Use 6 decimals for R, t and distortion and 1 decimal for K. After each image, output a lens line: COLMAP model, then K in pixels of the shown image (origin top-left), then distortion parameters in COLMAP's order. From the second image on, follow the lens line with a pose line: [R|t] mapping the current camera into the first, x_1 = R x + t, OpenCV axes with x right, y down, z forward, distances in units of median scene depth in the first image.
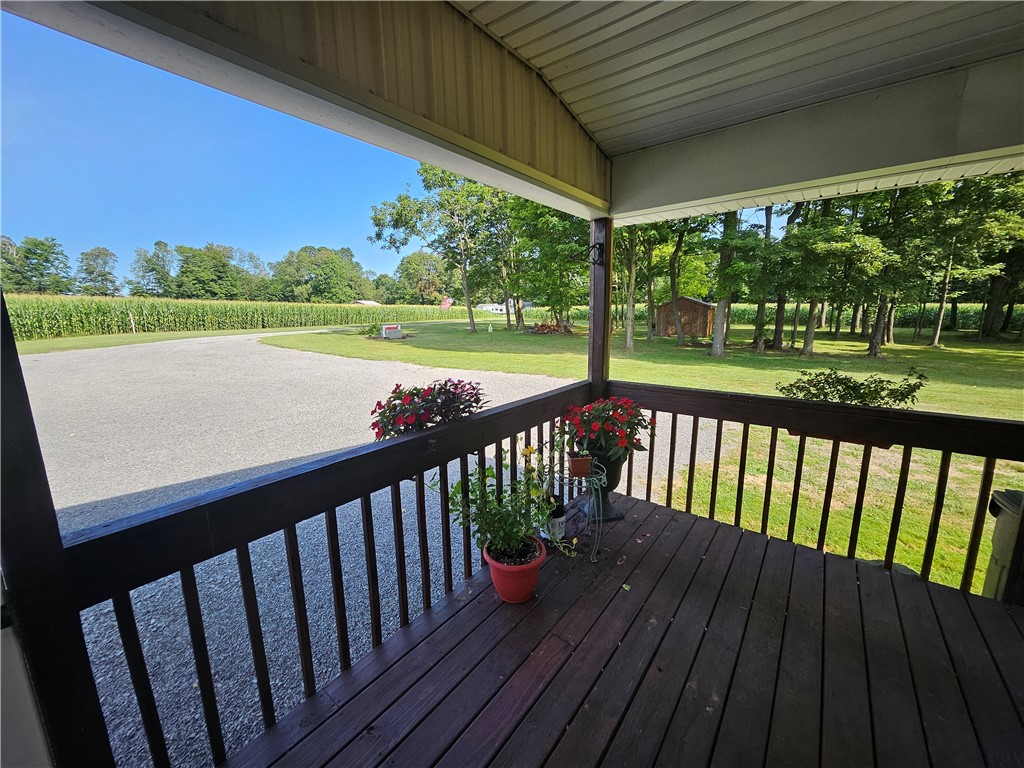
lens RADIAL K [[408.9, 0, 512.0], [0, 408.9, 384.0], [0, 0, 1]] dist [-0.000224, -0.000037]
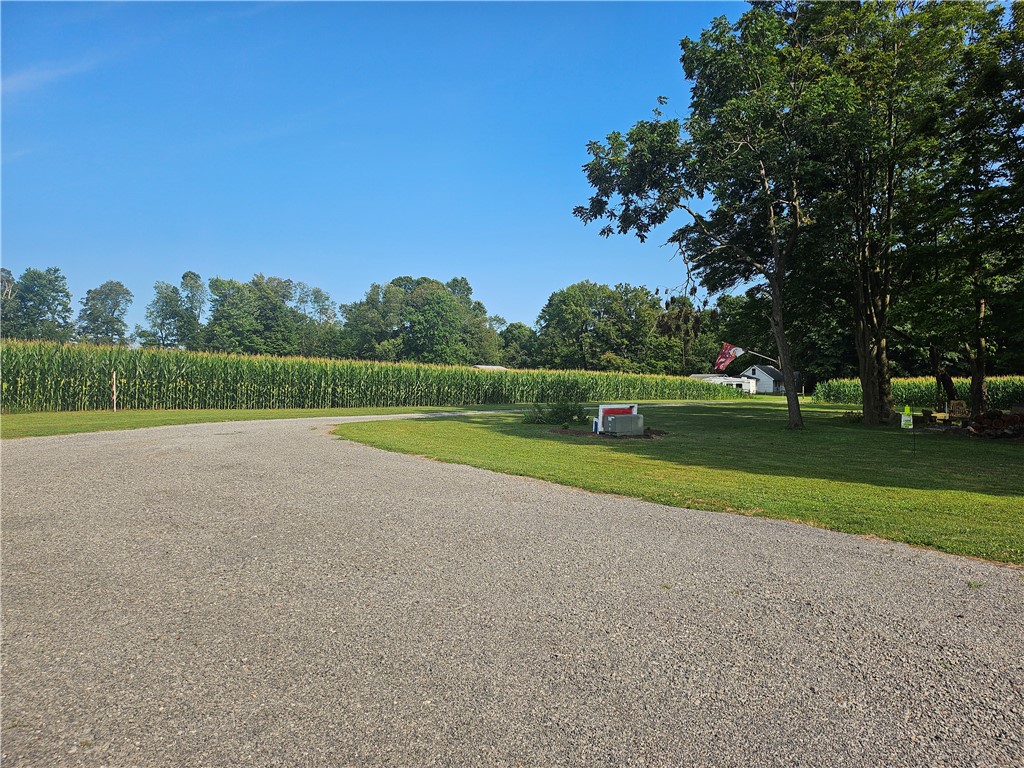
lens RADIAL K [[716.3, 0, 516.7], [0, 716.3, 383.3], [0, 0, 1]] dist [0.061369, -0.063579]
pose [[0.963601, 0.013790, -0.266988, -0.073410], [-0.062823, 0.982384, -0.175997, -0.010791], [0.259857, 0.186364, 0.947493, 0.099806]]
